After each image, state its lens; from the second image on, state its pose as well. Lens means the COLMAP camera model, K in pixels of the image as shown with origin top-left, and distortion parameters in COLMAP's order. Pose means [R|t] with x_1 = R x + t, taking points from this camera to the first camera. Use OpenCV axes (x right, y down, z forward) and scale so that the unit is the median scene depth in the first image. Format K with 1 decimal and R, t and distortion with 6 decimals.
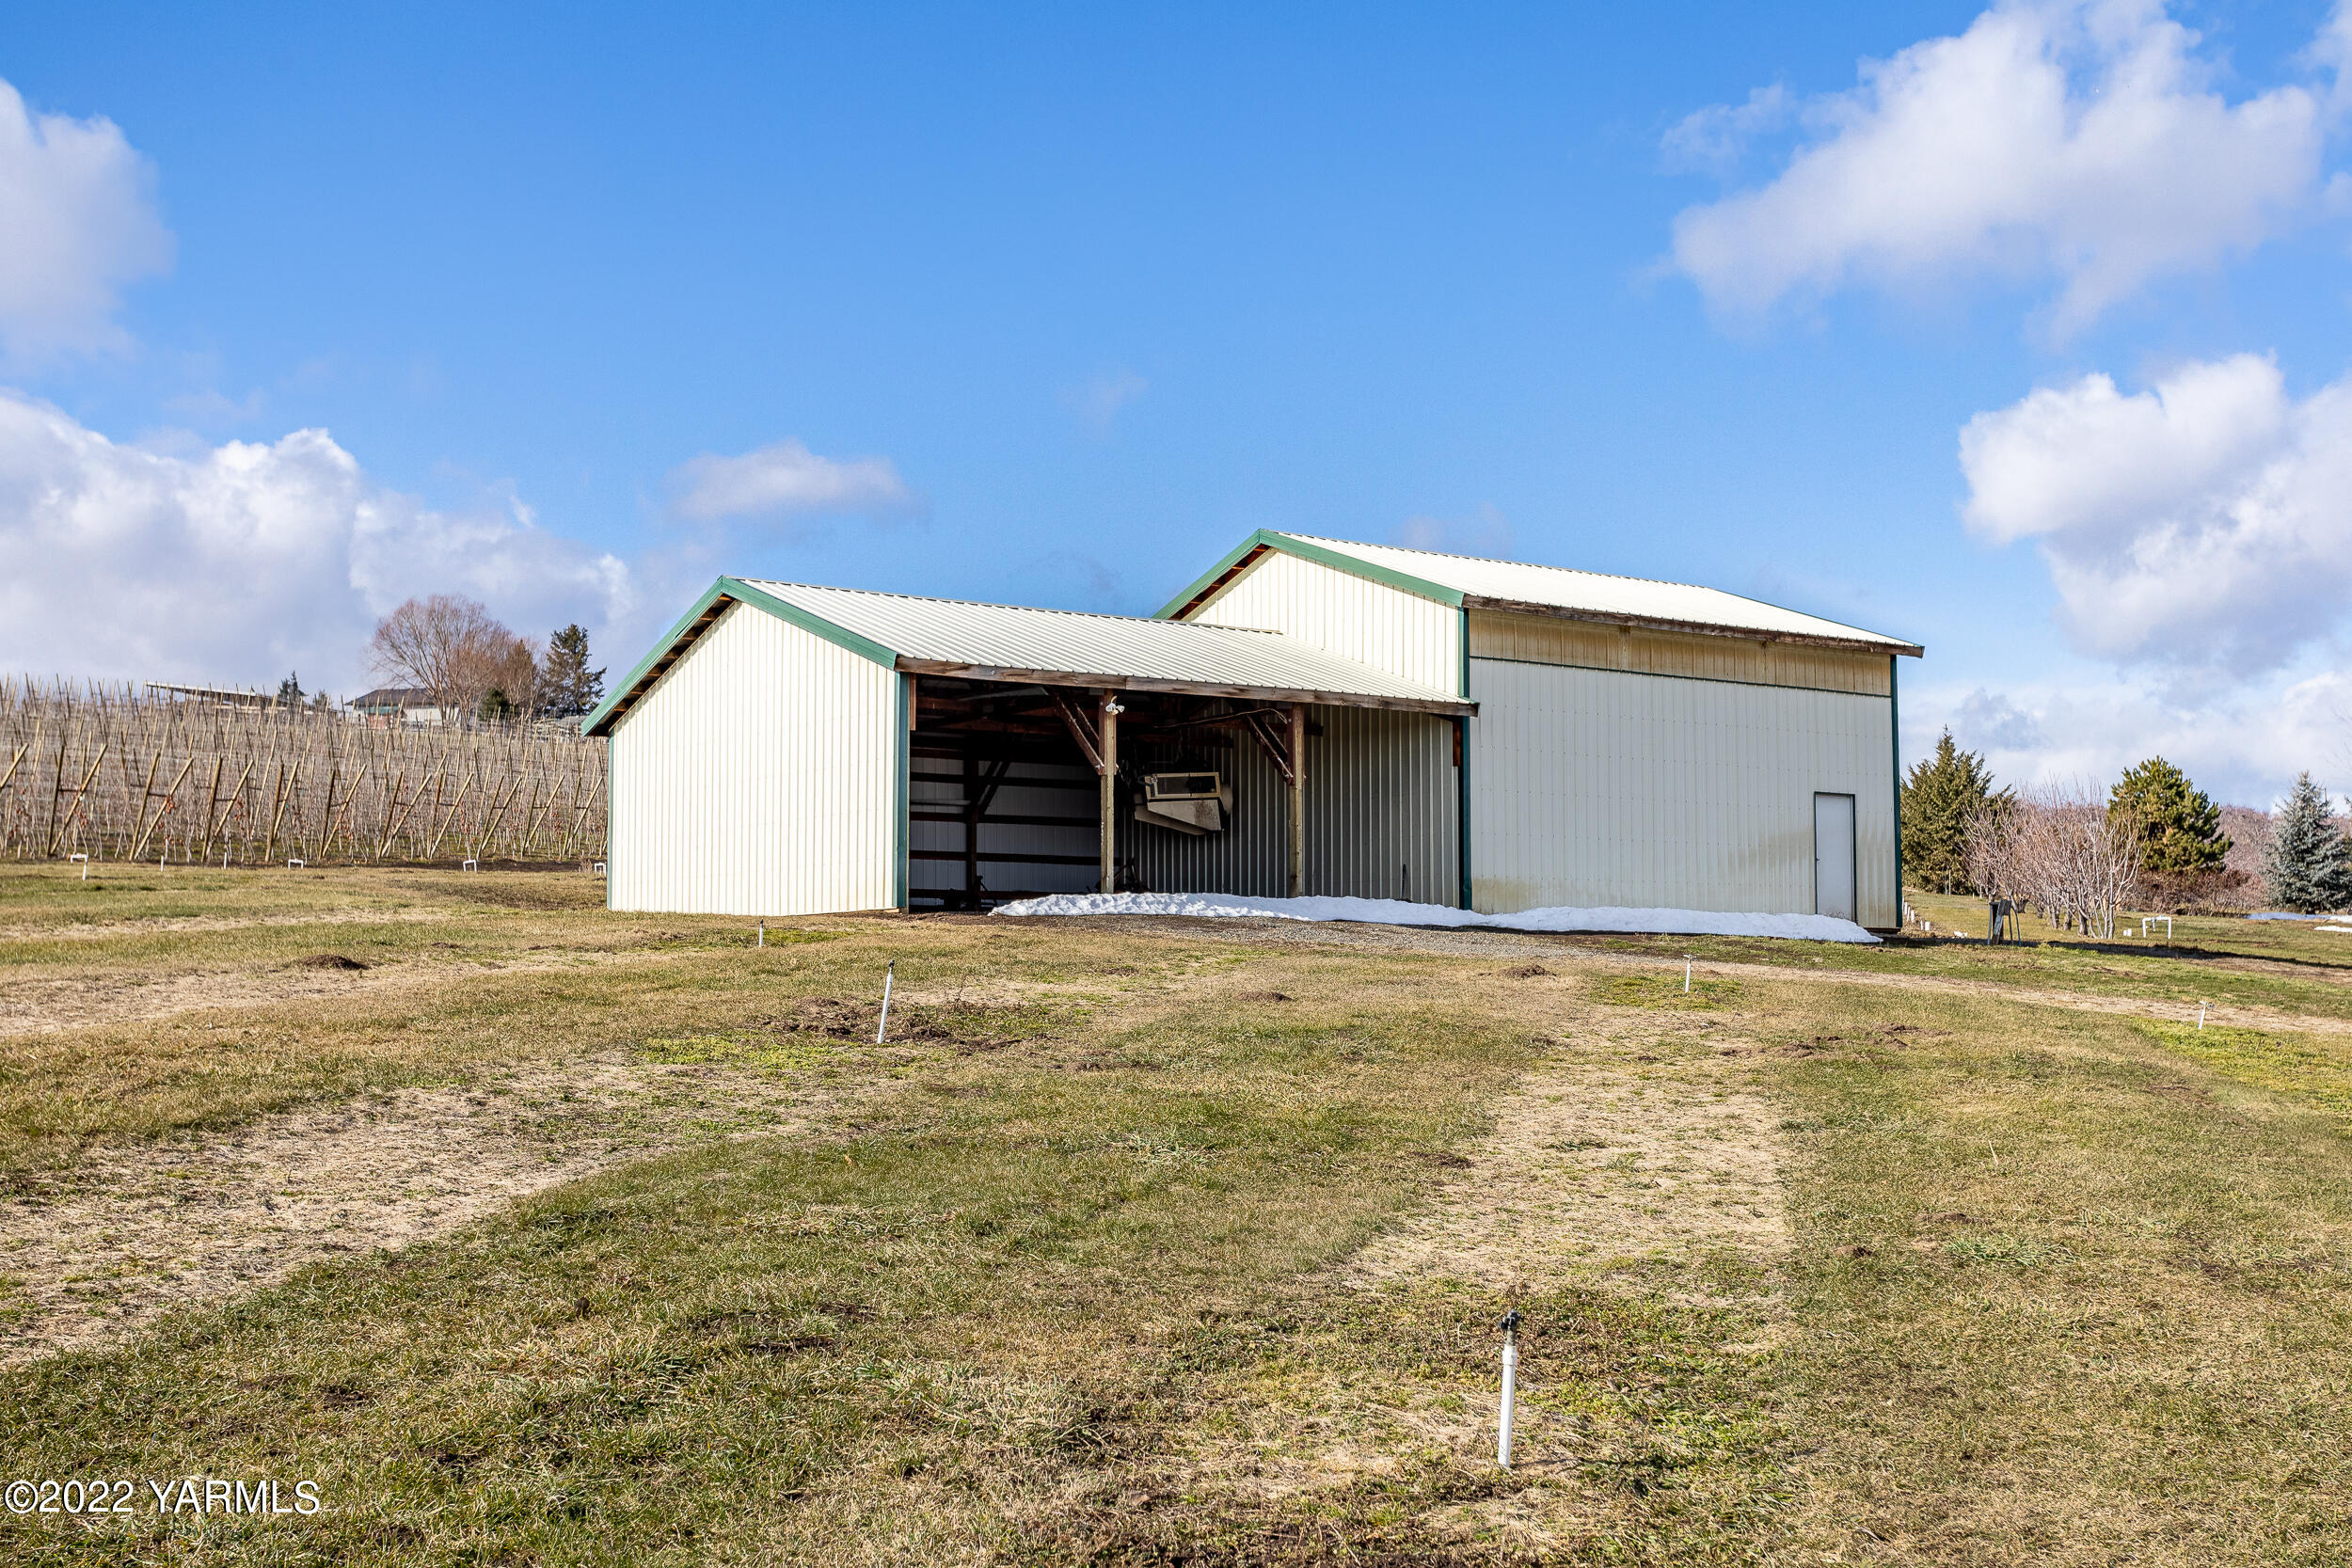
lens RADIAL K [[2955.2, 0, 1176.0], [0, 2955.2, 784.0], [0, 0, 1]] dist [-0.002180, -0.001234]
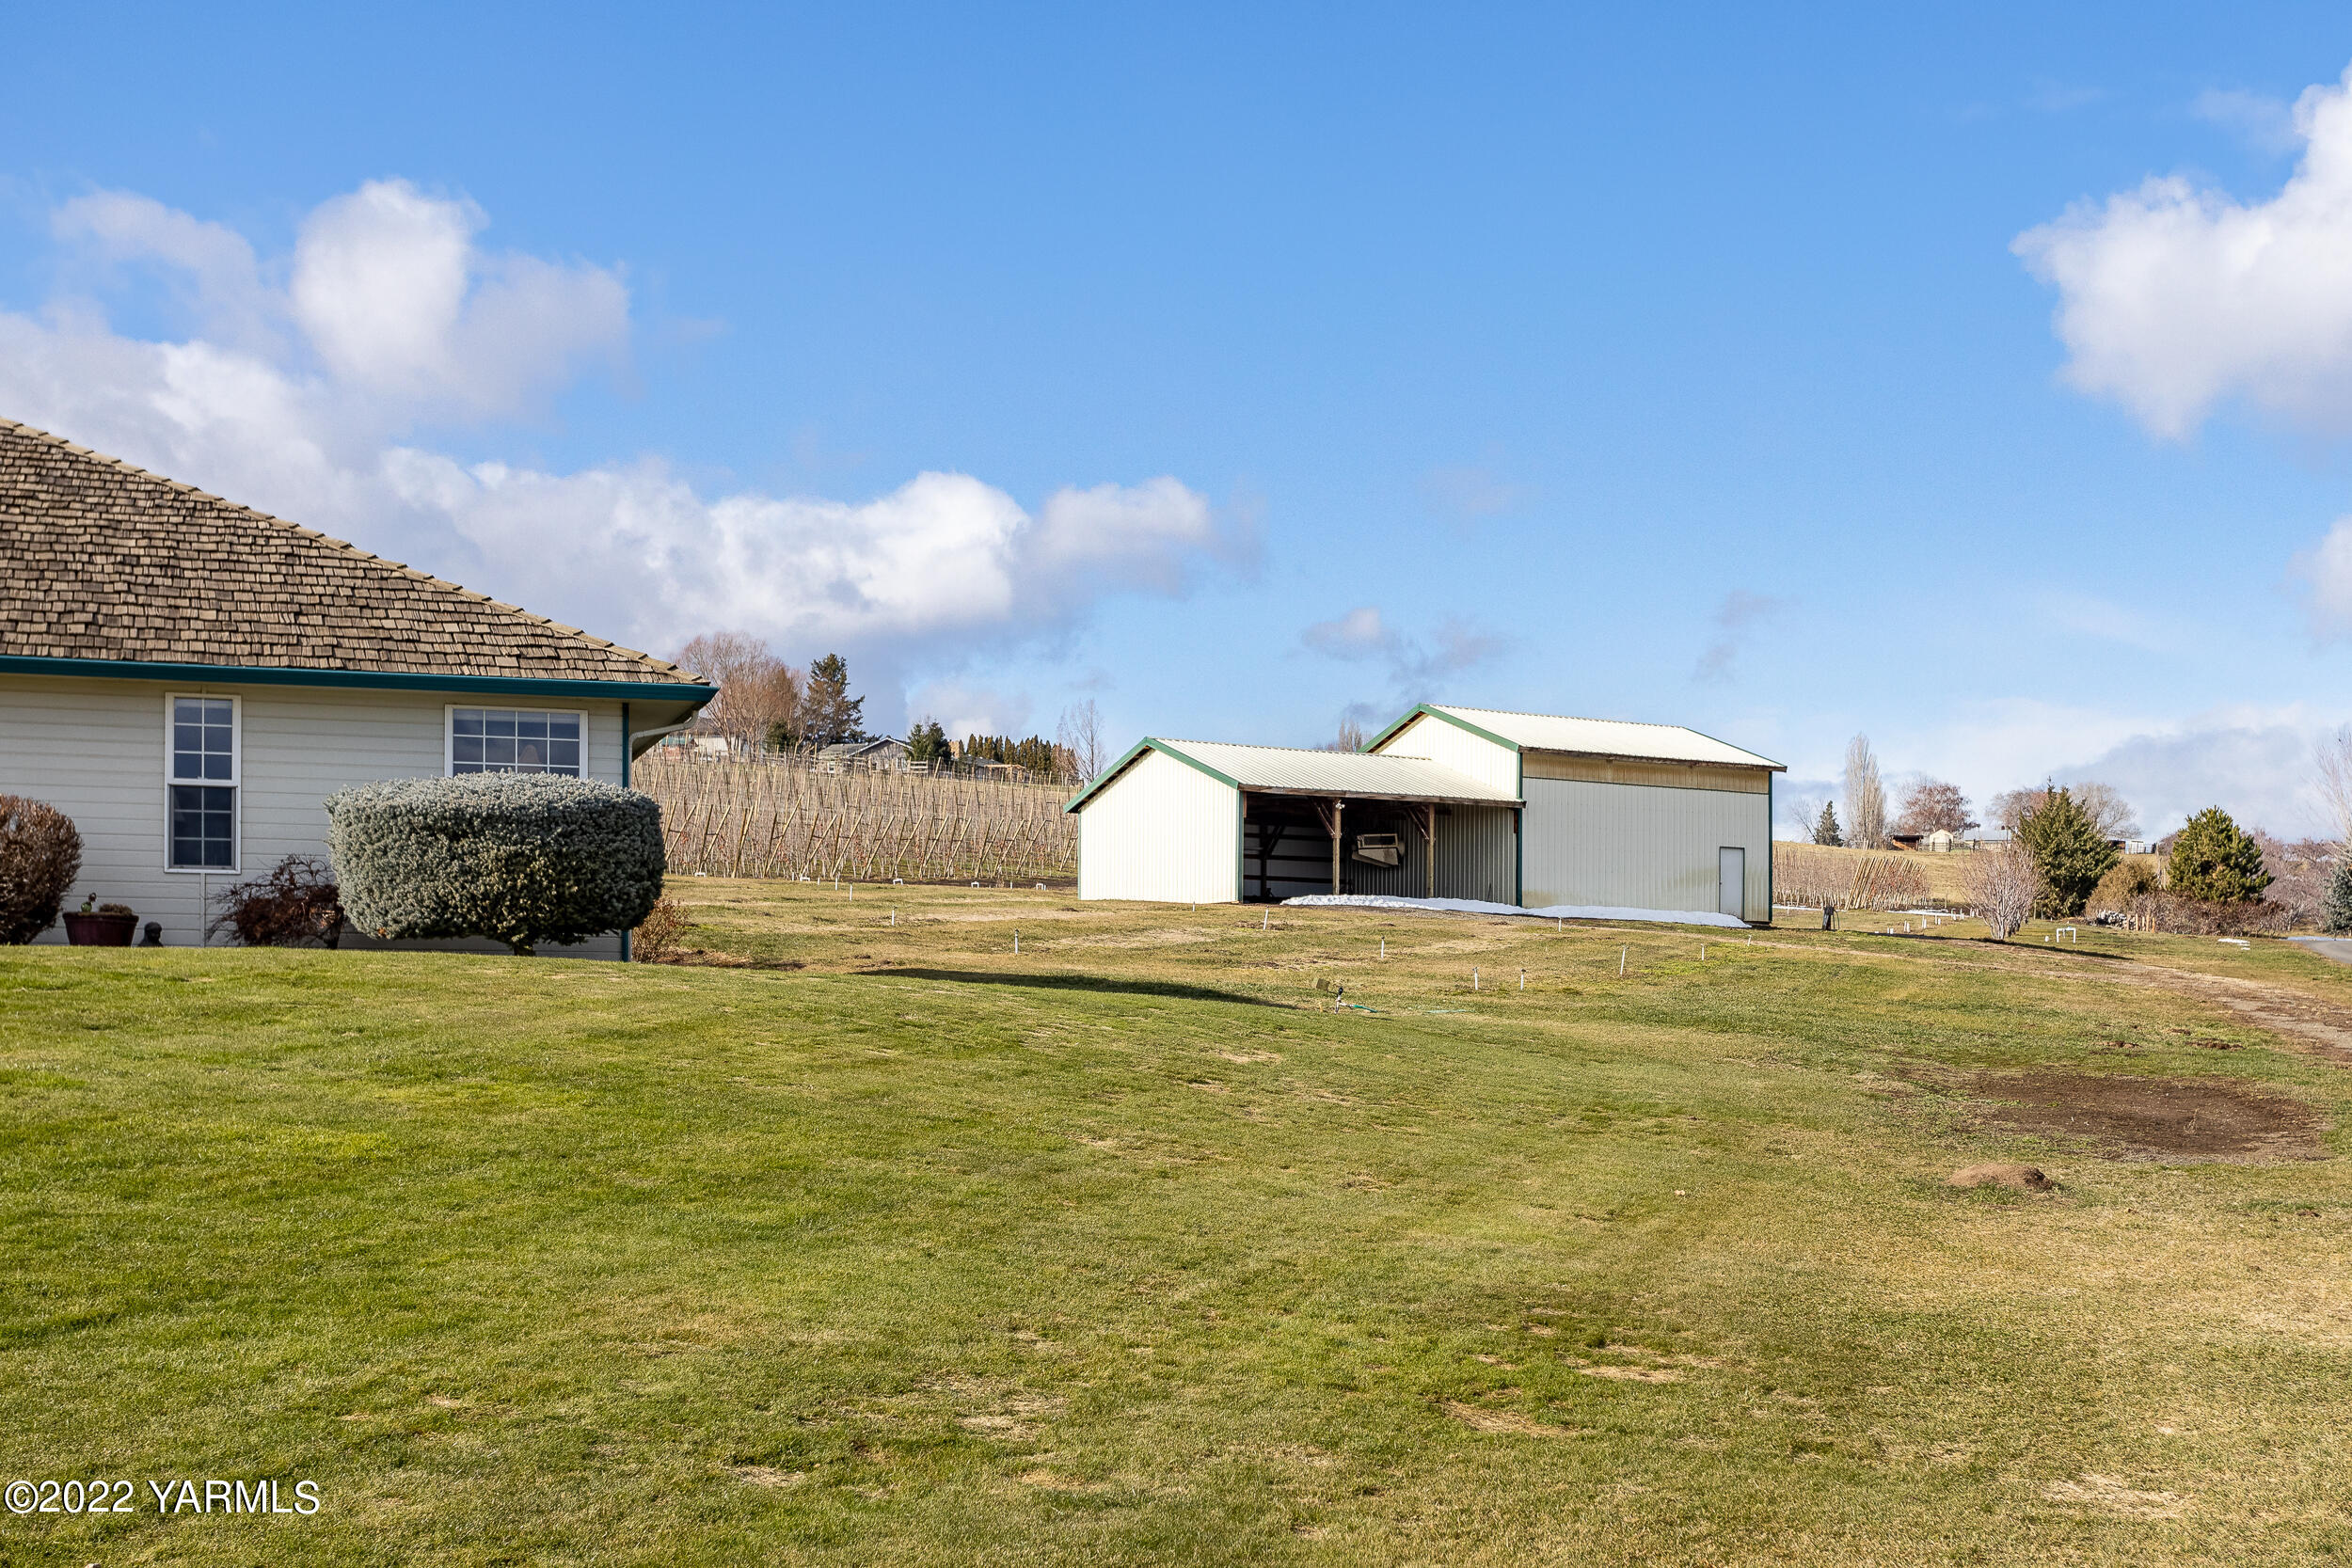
lens RADIAL K [[2955.2, 0, 1176.0], [0, 2955.2, 784.0], [0, 0, 1]] dist [-0.002180, -0.001234]
pose [[0.996650, 0.006307, -0.081540, 0.028594], [-0.007028, 0.999939, -0.008562, -0.019291], [0.081481, 0.009107, 0.996633, -0.921329]]
